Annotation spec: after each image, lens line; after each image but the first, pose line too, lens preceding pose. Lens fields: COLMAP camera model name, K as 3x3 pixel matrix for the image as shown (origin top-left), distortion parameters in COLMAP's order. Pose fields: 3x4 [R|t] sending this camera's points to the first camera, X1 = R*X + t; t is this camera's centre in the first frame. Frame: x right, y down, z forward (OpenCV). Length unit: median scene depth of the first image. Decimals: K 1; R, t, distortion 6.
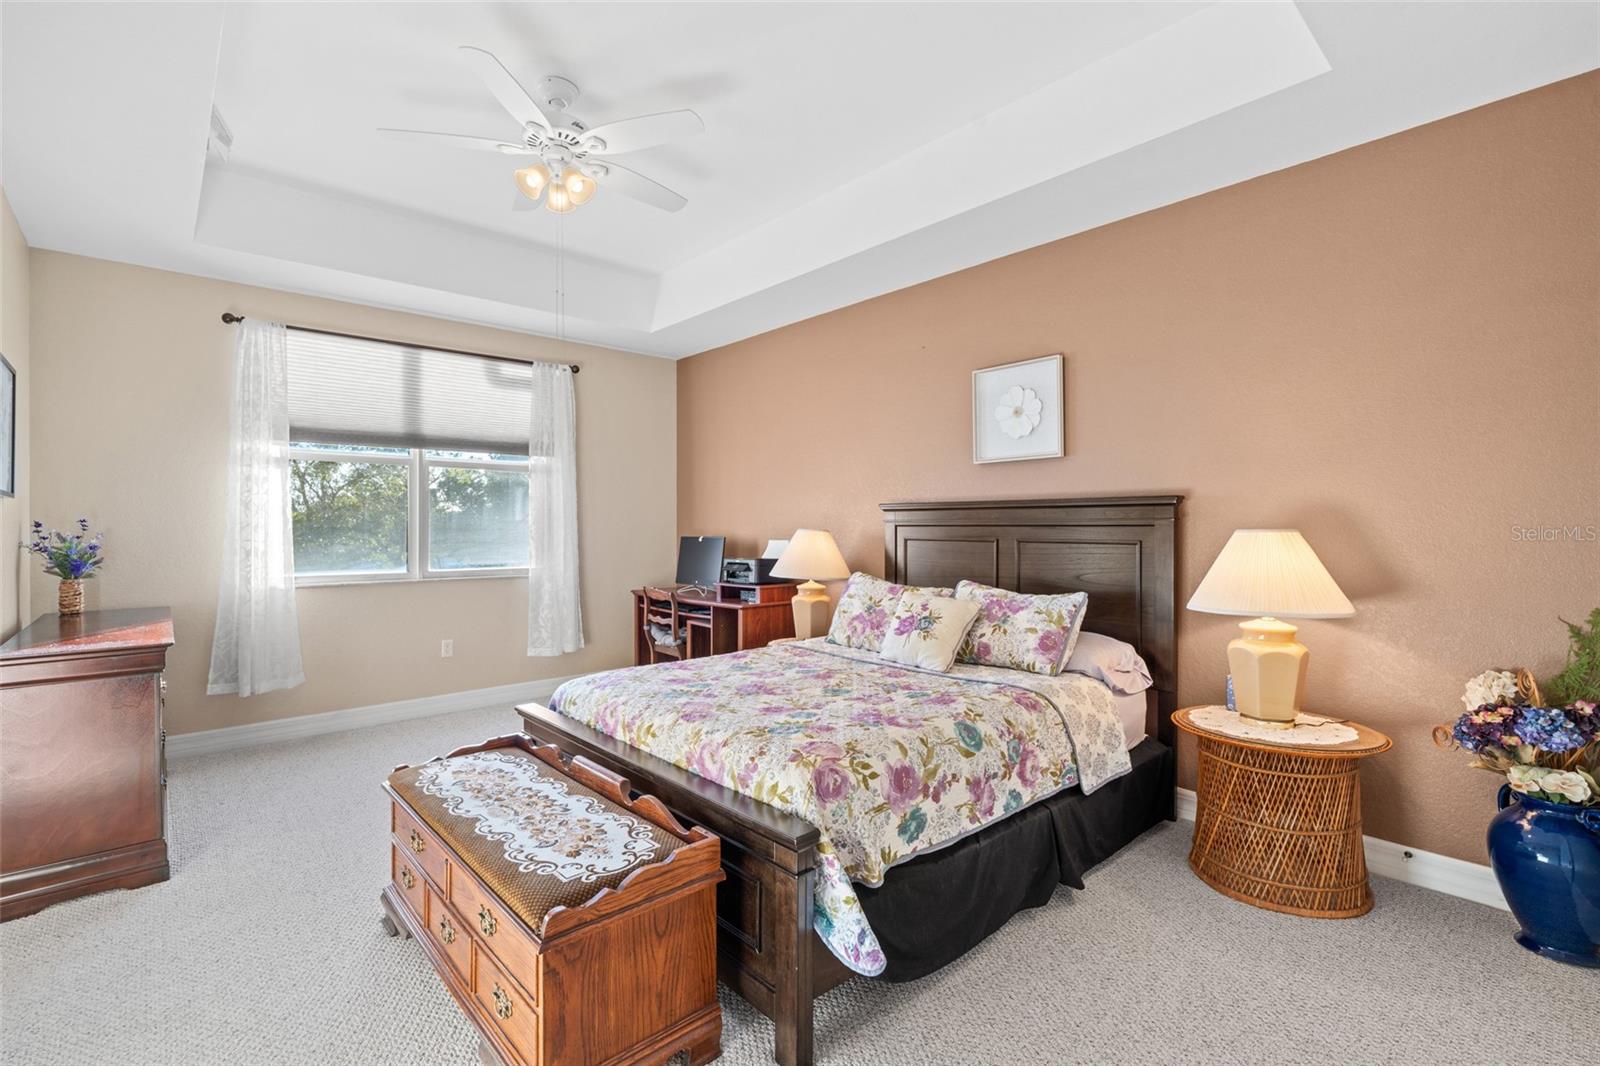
lens RADIAL K [[720.2, 0, 792.9], [0, 720.2, 530.8], [0, 0, 1]] dist [-0.001739, 0.000167]
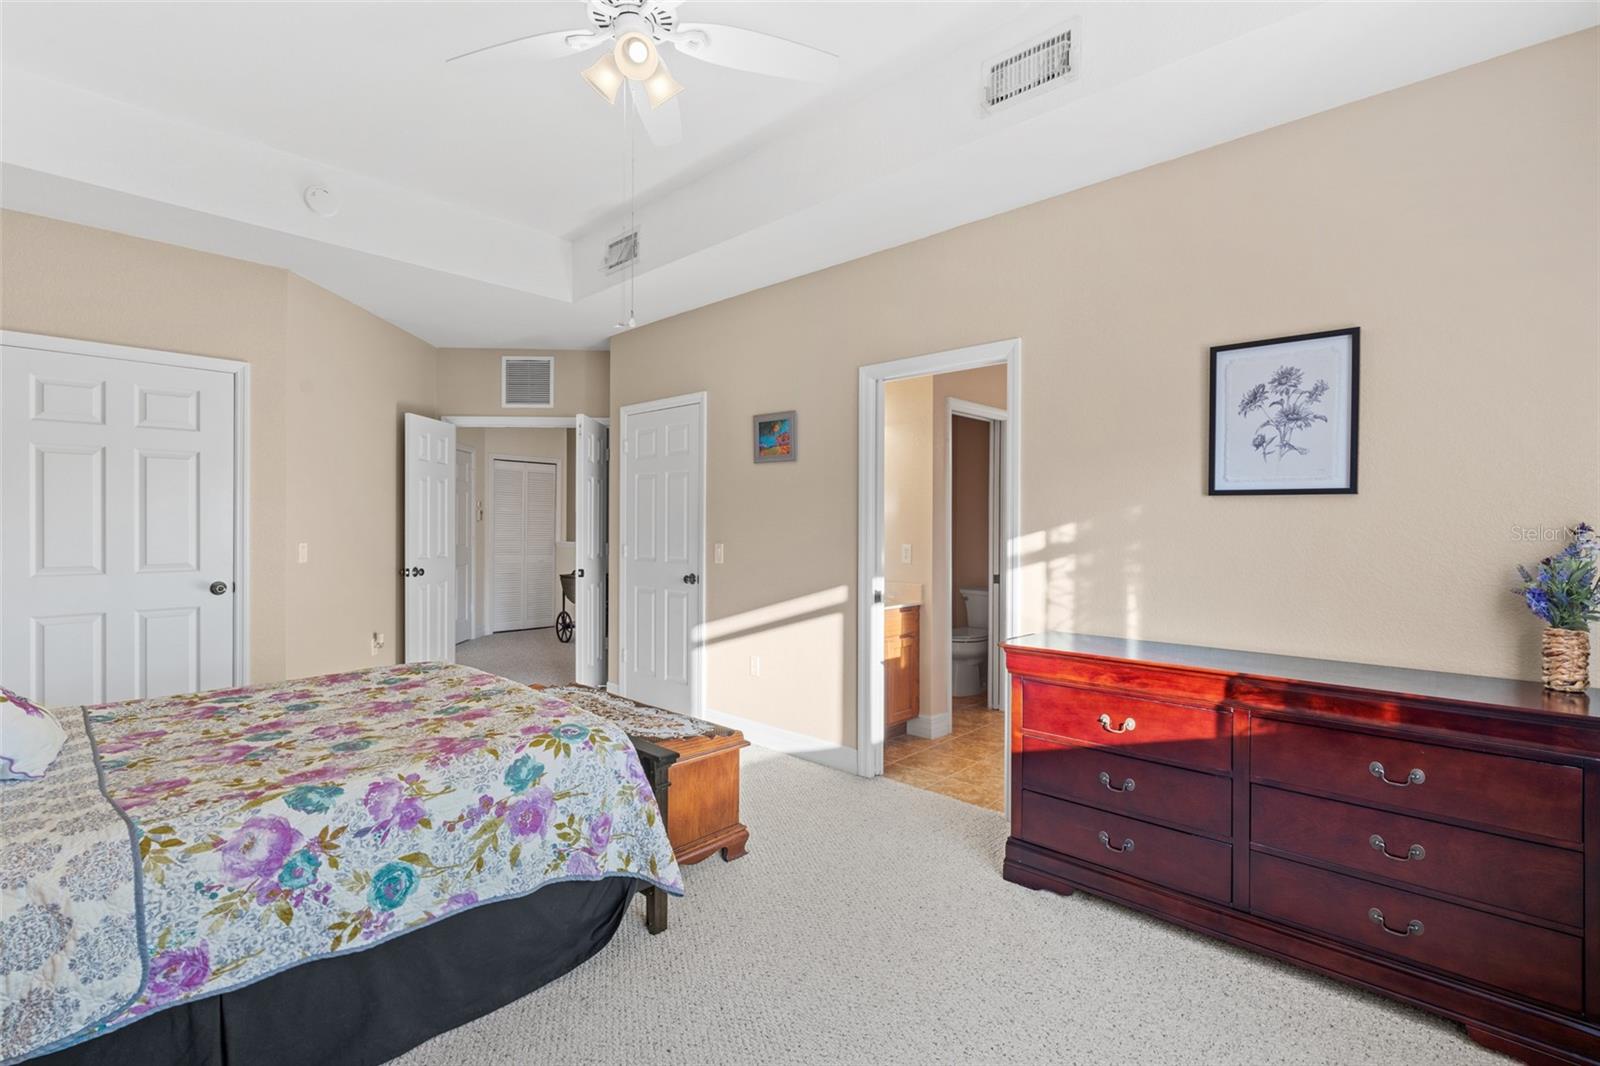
lens RADIAL K [[730.2, 0, 802.0], [0, 730.2, 525.2], [0, 0, 1]] dist [0.001384, 0.000532]
pose [[-0.996032, -0.000536, -0.088990, -0.567407], [-0.001225, 0.999970, 0.007693, -0.016162], [0.088984, 0.007771, -0.996003, 2.279846]]
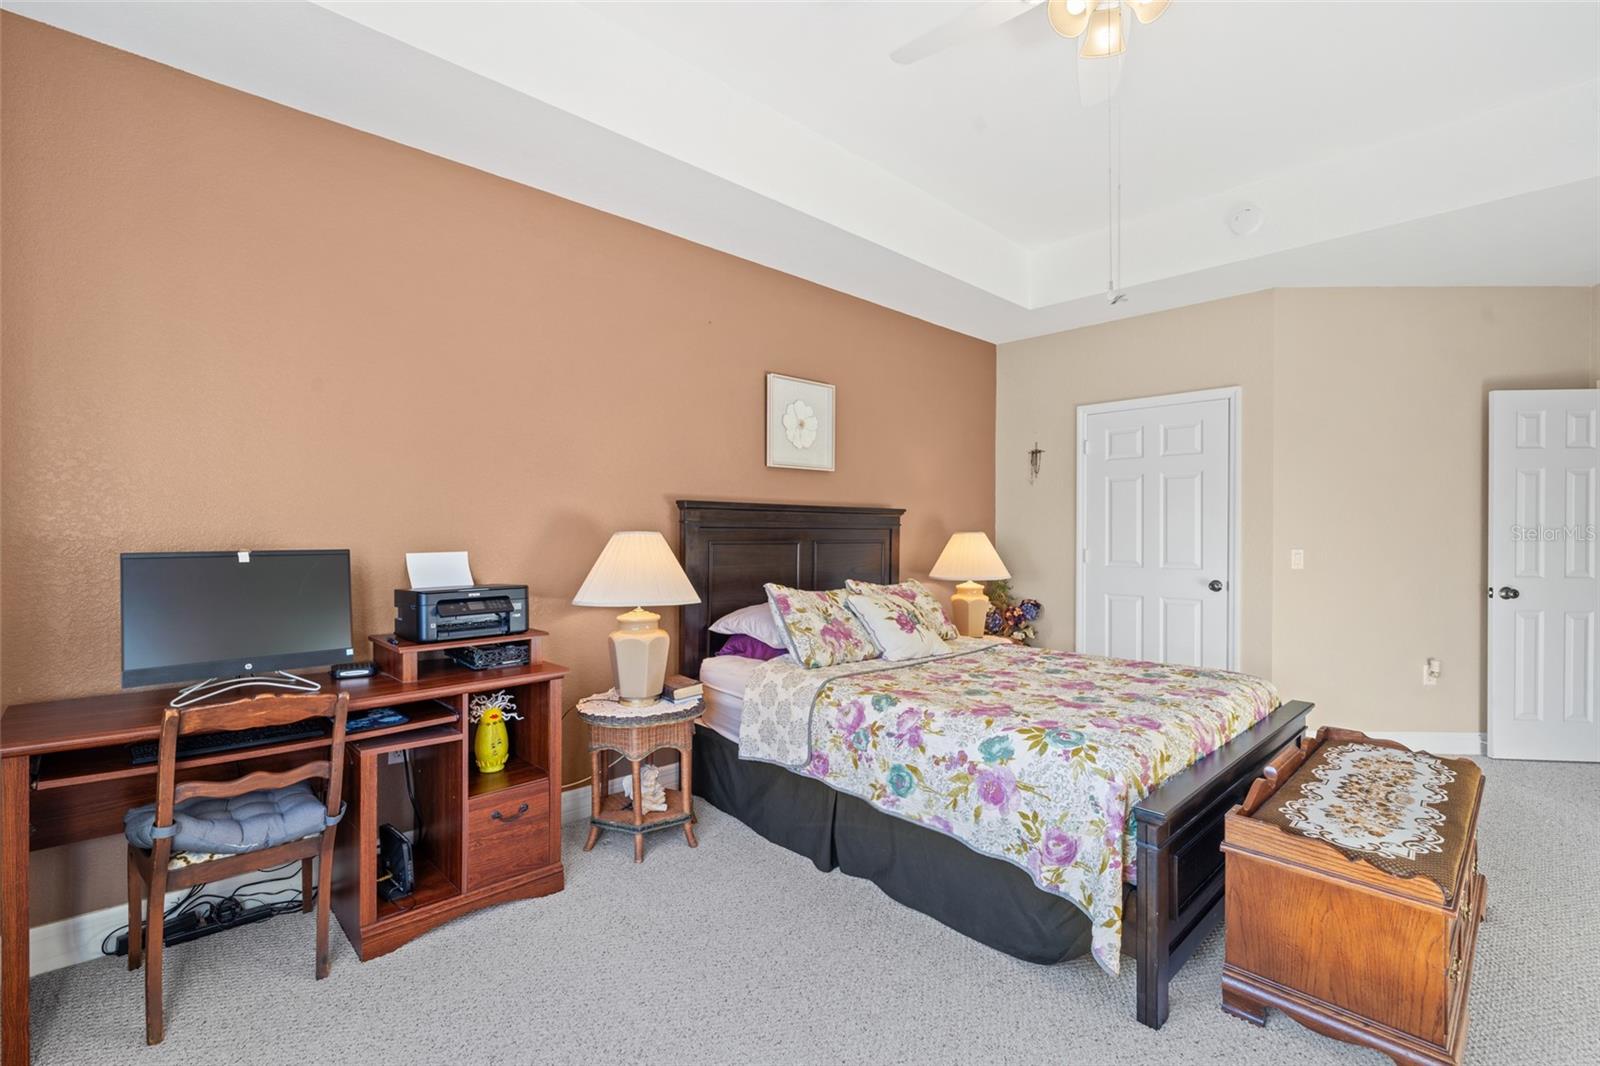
lens RADIAL K [[720.2, 0, 792.9], [0, 720.2, 530.8], [0, 0, 1]] dist [-0.001739, 0.000167]
pose [[-0.031499, 0.001950, 0.999502, -1.259132], [0.002505, 0.999995, -0.001872, -0.002802], [-0.999501, 0.002444, -0.031504, 1.689544]]
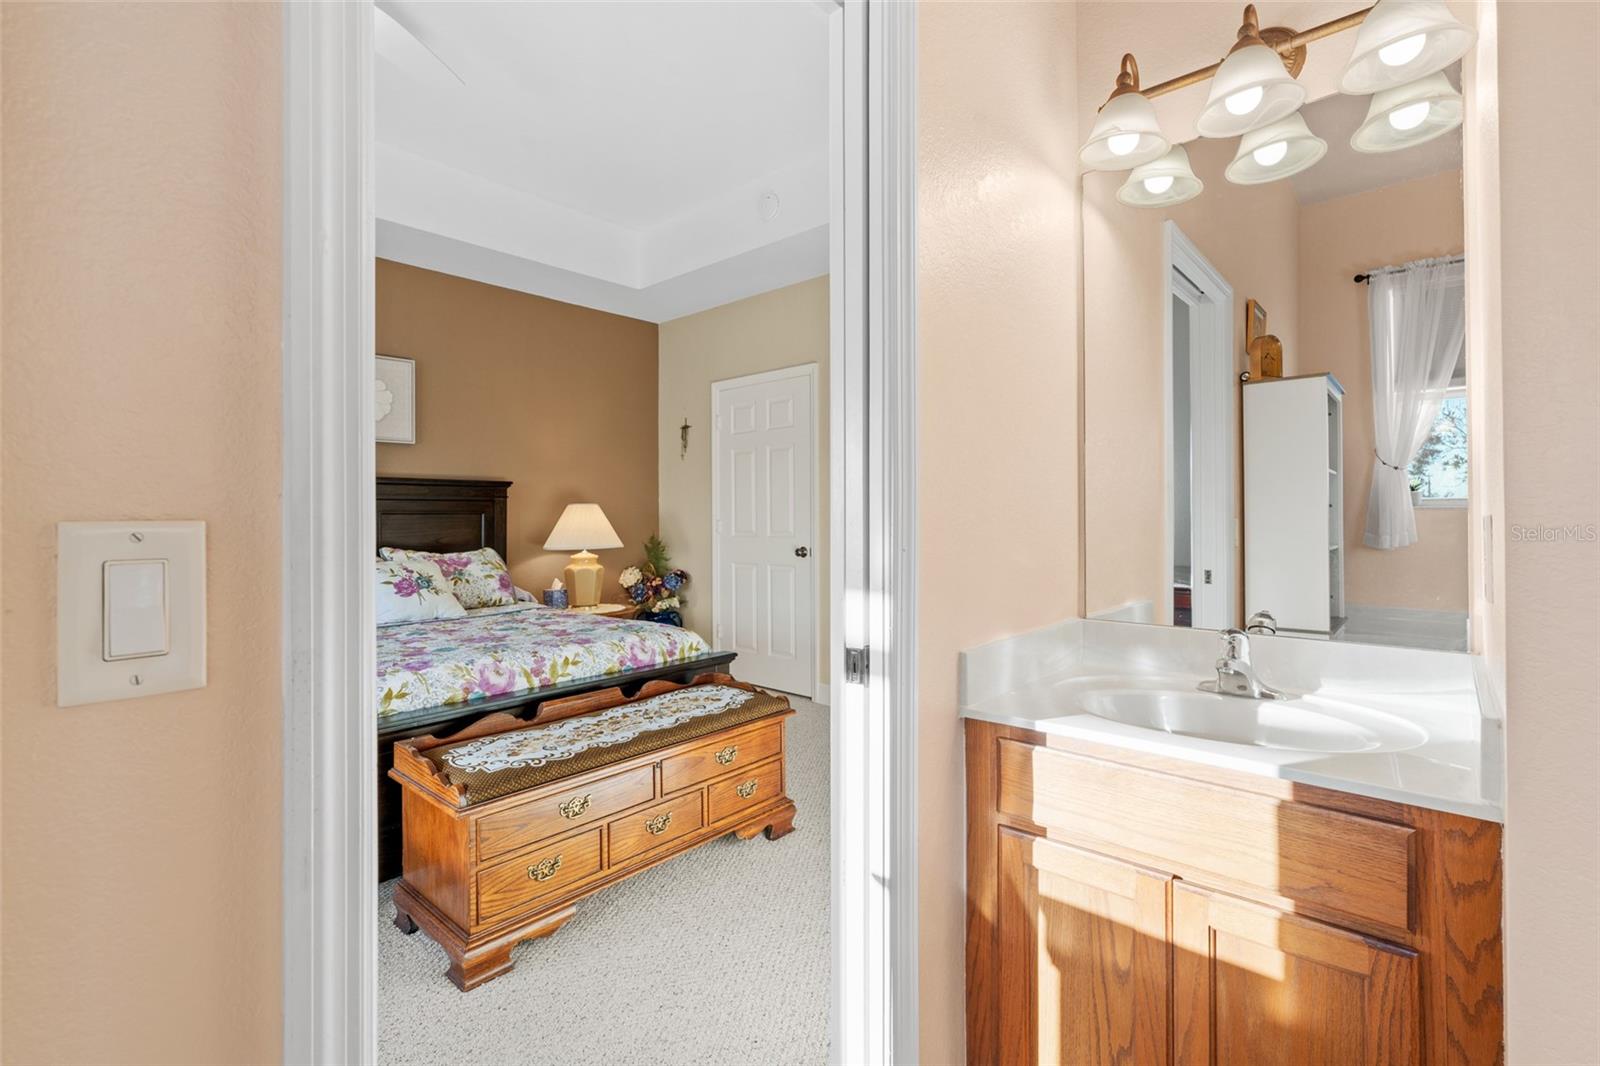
lens RADIAL K [[729.6, 0, 796.6], [0, 729.6, 519.9], [0, 0, 1]] dist [-0.004033, 0.000389]
pose [[-0.110005, -0.001446, 0.993930, -1.415875], [0.010357, 0.999943, 0.002600, 0.045910], [-0.993877, 0.010580, -0.109984, 0.754025]]
